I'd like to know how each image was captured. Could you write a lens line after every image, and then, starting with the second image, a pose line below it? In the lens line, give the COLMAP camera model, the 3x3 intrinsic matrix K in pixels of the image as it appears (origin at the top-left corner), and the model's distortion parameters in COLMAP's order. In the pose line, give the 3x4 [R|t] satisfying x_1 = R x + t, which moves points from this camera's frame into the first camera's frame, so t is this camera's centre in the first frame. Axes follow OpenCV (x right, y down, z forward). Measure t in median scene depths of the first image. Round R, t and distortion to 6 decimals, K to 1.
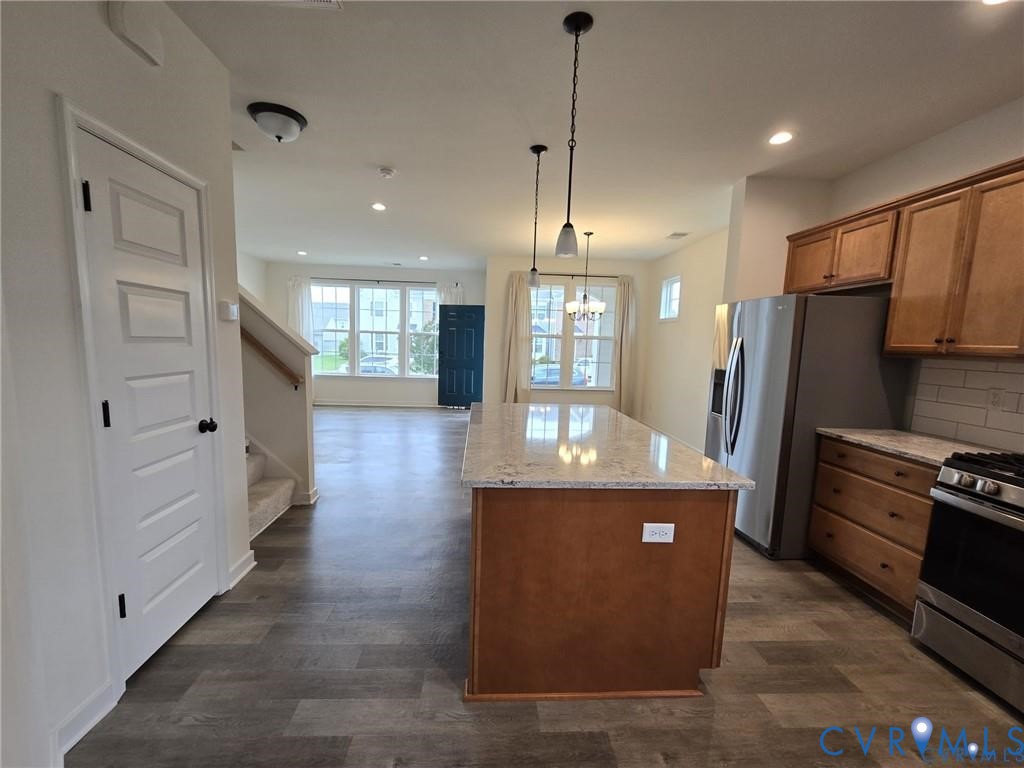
lens RADIAL K [[423.7, 0, 507.0], [0, 423.7, 395.8], [0, 0, 1]] dist [0.000330, 0.000021]
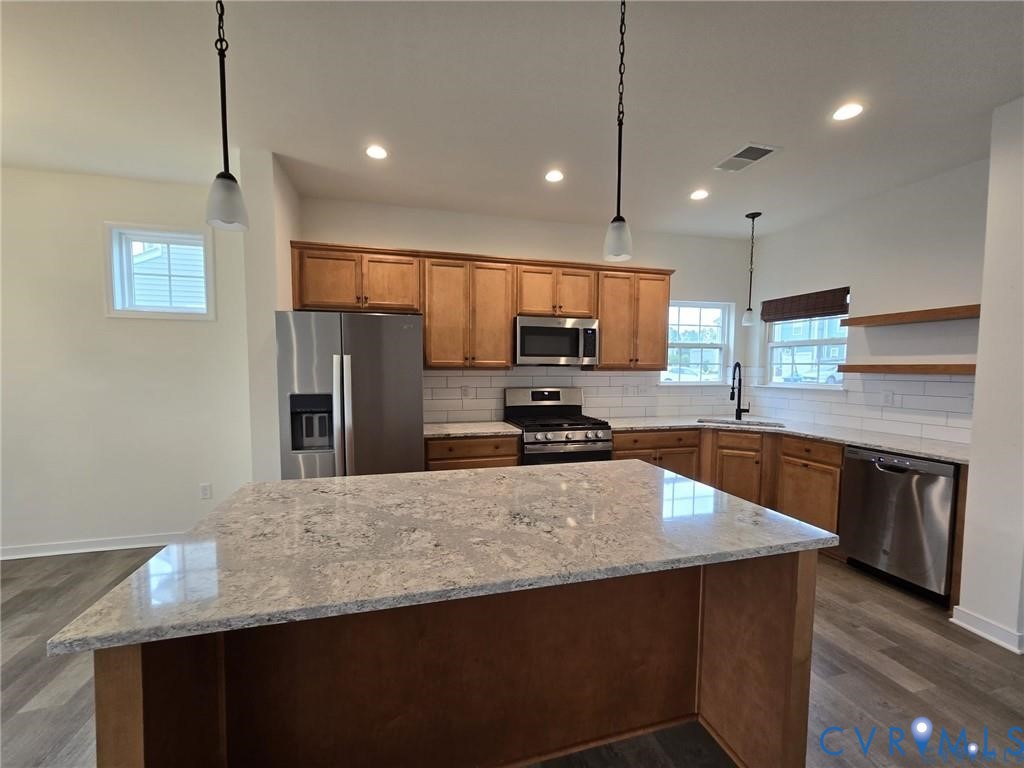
lens RADIAL K [[423.7, 0, 507.0], [0, 423.7, 395.8], [0, 0, 1]] dist [0.000330, 0.000021]
pose [[-0.198476, -0.099756, 0.975016, -0.492690], [0.115503, 0.985494, 0.124340, -0.165570], [-0.973276, 0.137296, -0.184075, 1.127084]]
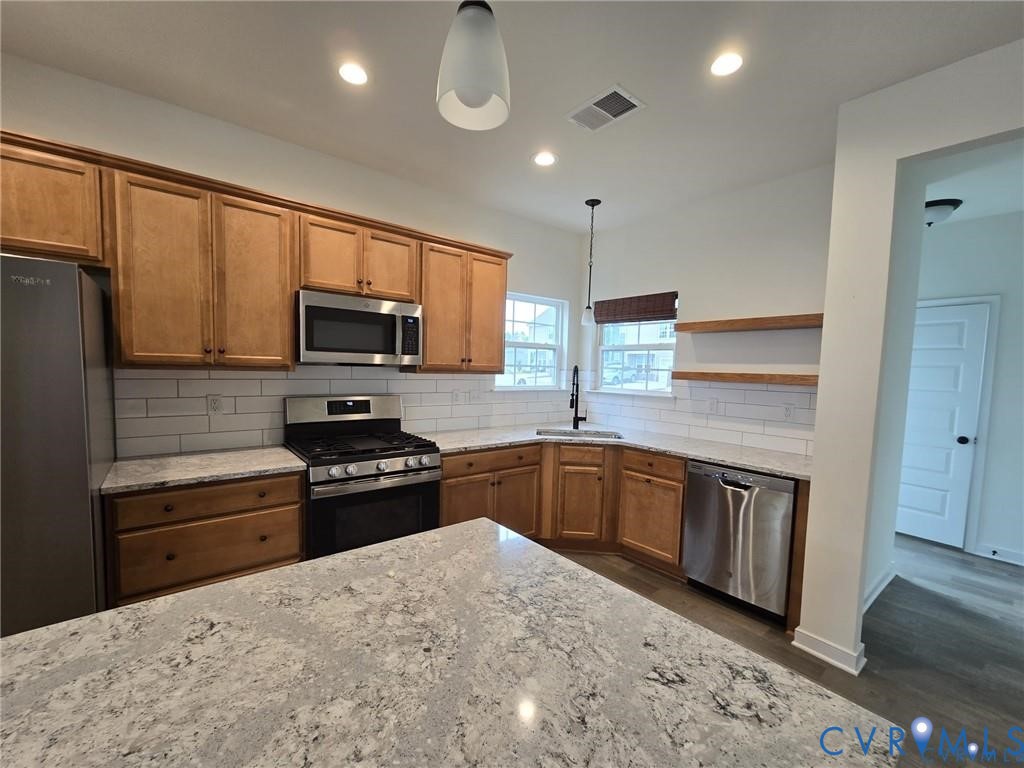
lens RADIAL K [[423.7, 0, 507.0], [0, 423.7, 395.8], [0, 0, 1]] dist [0.000330, 0.000021]
pose [[-0.573339, -0.103902, 0.812703, -0.121295], [0.059823, 0.983970, 0.168001, -0.145506], [-0.817131, 0.144940, -0.557933, 0.970772]]
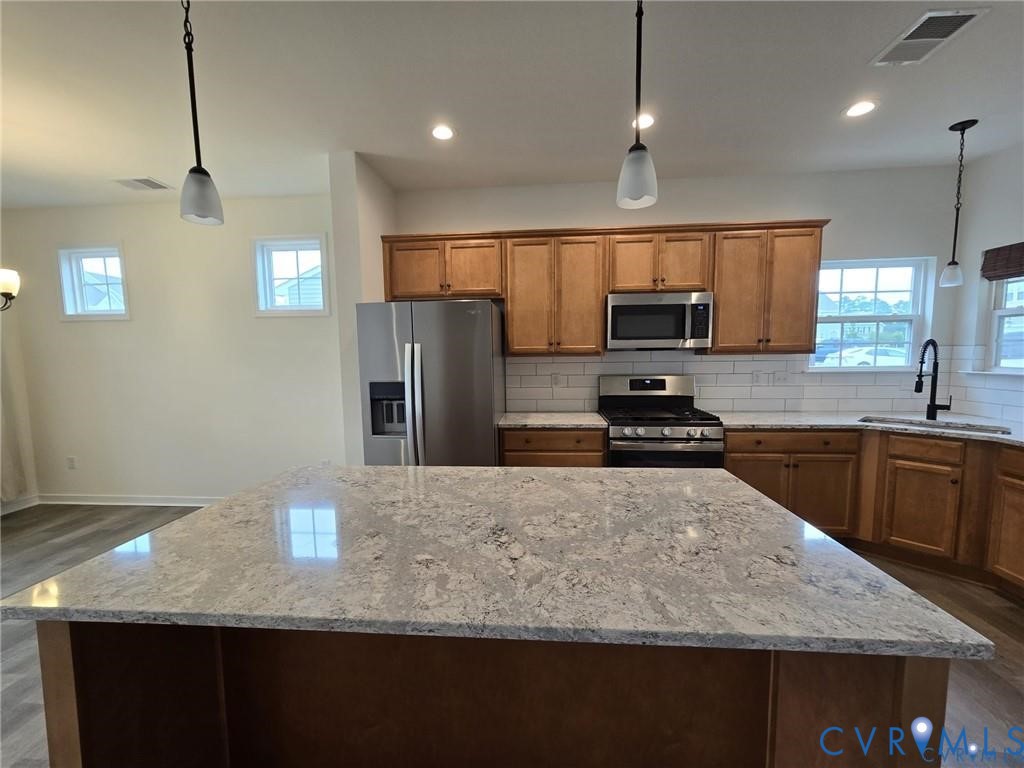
lens RADIAL K [[423.7, 0, 507.0], [0, 423.7, 395.8], [0, 0, 1]] dist [0.000330, 0.000021]
pose [[0.144740, -0.132753, 0.980524, -0.395962], [0.145527, 0.983039, 0.111611, -0.134340], [-0.978709, 0.126538, 0.161605, 0.912629]]
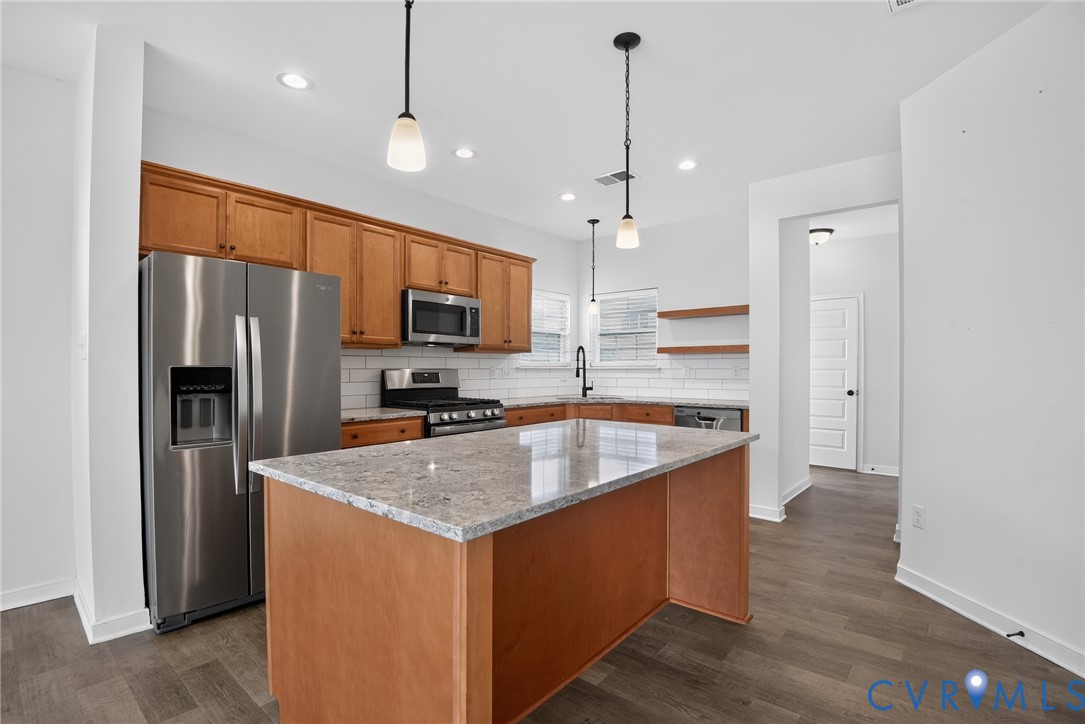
lens RADIAL K [[504.5, 0, 541.6], [0, 504.5, 368.4], [0, 0, 1]] dist [-0.012681, -0.000396]
pose [[-0.722109, -0.033017, 0.690991, -0.457927], [0.065787, 0.991056, 0.116104, -0.157202], [-0.688644, 0.129298, -0.713478, 1.678016]]
